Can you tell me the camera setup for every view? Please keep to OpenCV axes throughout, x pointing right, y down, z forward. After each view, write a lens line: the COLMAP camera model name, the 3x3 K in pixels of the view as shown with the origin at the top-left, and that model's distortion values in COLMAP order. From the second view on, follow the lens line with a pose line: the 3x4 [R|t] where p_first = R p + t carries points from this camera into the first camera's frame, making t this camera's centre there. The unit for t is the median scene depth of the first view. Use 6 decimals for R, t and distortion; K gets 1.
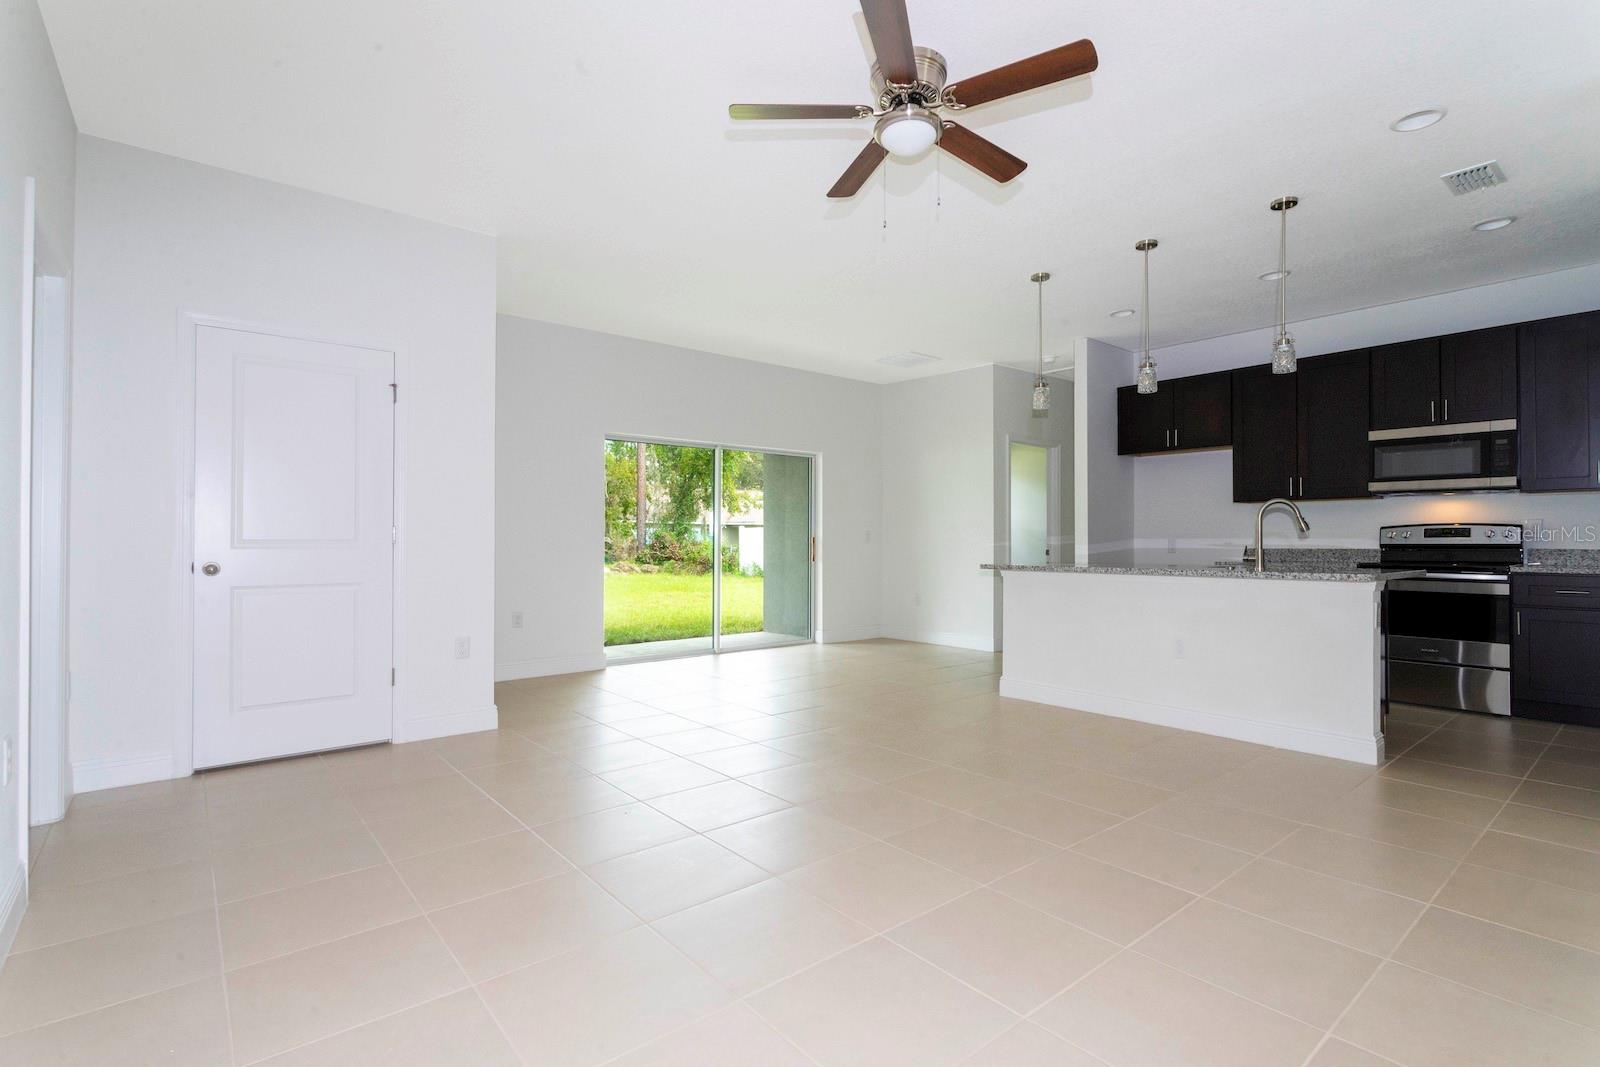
lens RADIAL K [[761.3, 0, 809.8], [0, 761.3, 533.4], [0, 0, 1]] dist [0.004636, -0.000984]
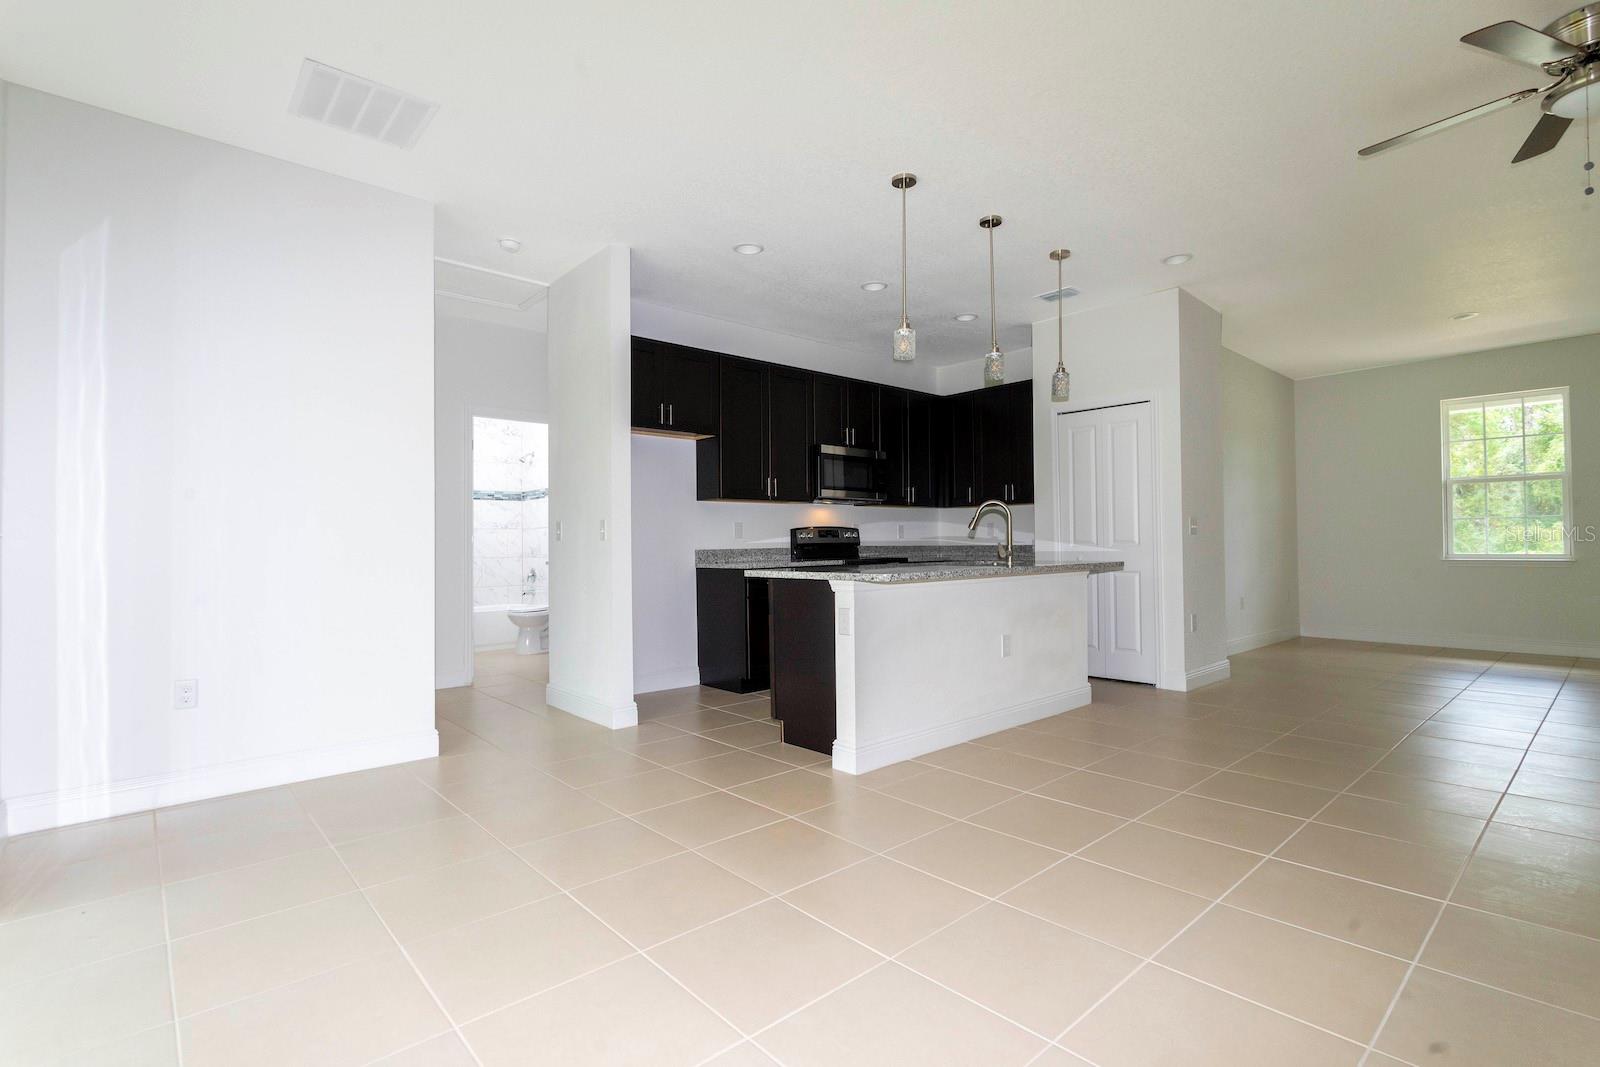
lens RADIAL K [[761.3, 0, 810.9], [0, 761.3, 533.1], [0, 0, 1]] dist [0.004636, -0.000984]
pose [[-0.041293, 0.012326, 0.999071, -0.394159], [-0.001889, 0.999921, -0.012414, 0.012870], [-0.999145, -0.002400, -0.041266, 1.042349]]
